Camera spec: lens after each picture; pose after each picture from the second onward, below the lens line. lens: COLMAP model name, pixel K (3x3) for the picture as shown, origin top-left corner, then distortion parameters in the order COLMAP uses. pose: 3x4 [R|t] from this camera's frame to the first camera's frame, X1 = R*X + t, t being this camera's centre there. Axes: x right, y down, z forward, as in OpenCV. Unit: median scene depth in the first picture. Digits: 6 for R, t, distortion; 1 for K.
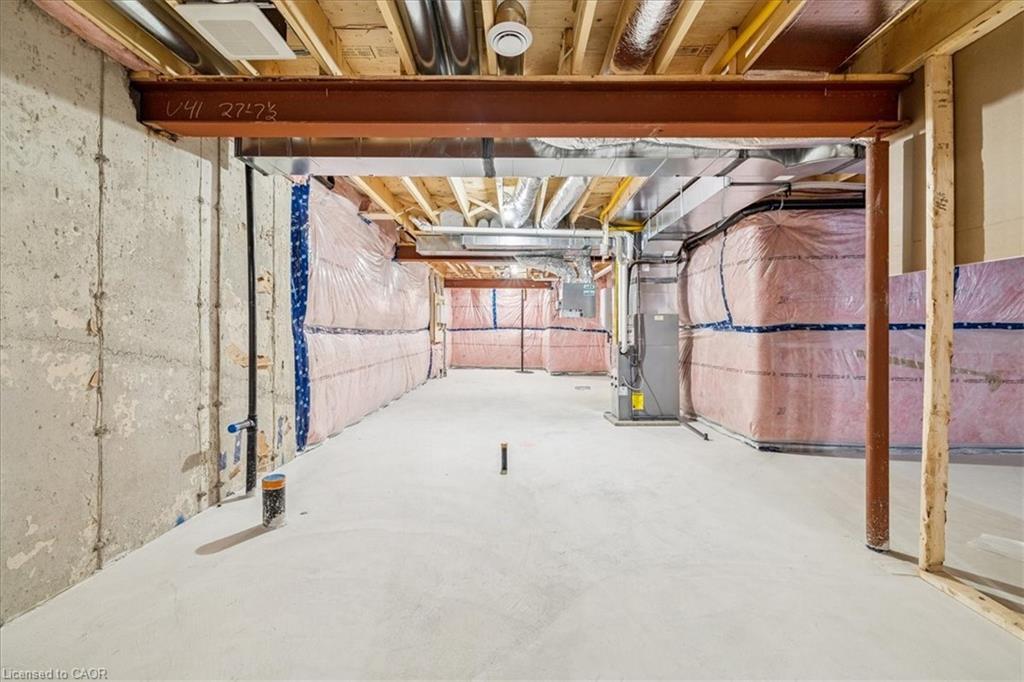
lens RADIAL K [[430.9, 0, 510.3], [0, 430.9, 328.9], [0, 0, 1]] dist [0.000980, 0.000086]
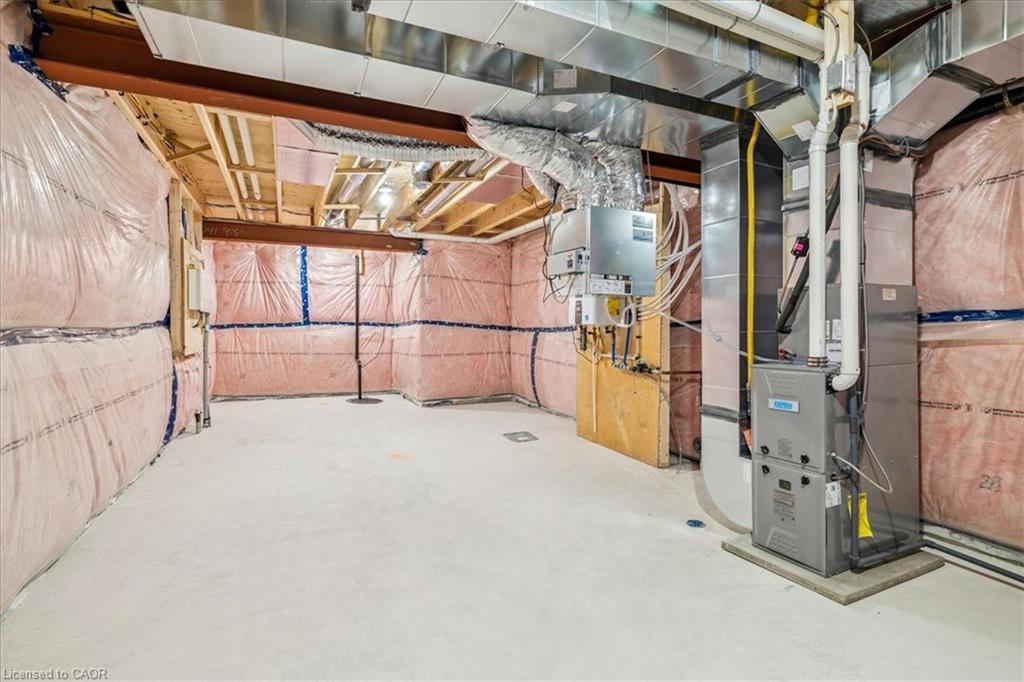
lens RADIAL K [[491.3, 0, 502.1], [0, 491.3, 335.3], [0, 0, 1]] dist [-0.000081, 0.000048]
pose [[0.907754, -0.009230, 0.419401, -0.112473], [0.000799, 0.999794, 0.020275, 0.001678], [-0.419502, -0.018069, 0.907574, 0.515739]]
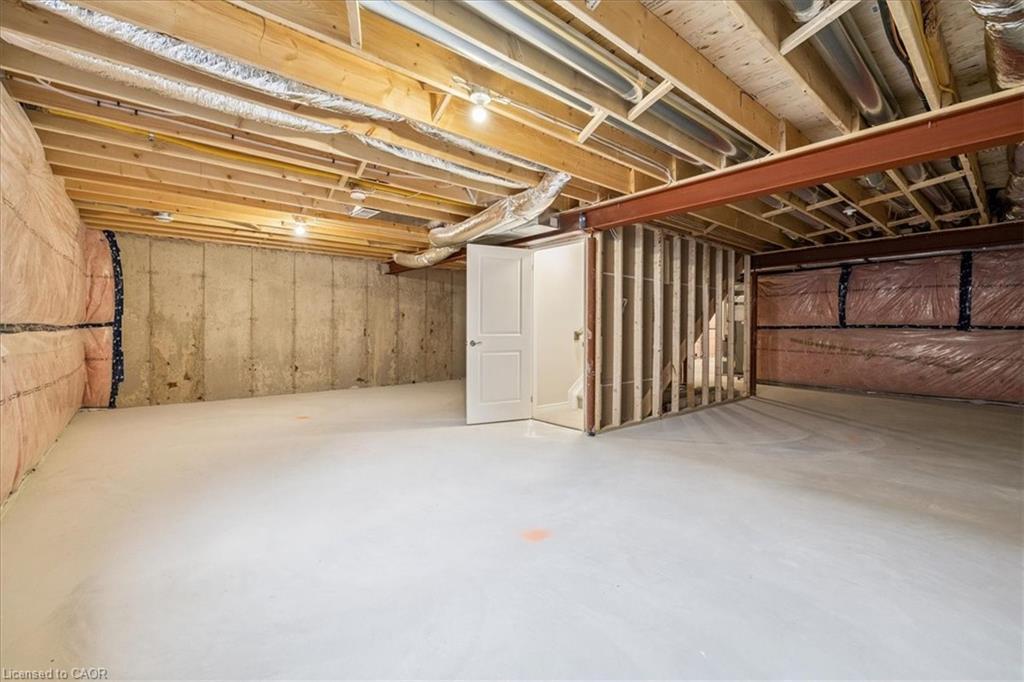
lens RADIAL K [[430.9, 0, 510.3], [0, 430.9, 328.9], [0, 0, 1]] dist [0.000980, 0.000086]
pose [[0.657407, 0.000176, -0.753535, 0.321740], [0.002709, 0.999993, 0.002597, -0.001287], [0.753531, -0.003748, 0.657402, -0.312552]]
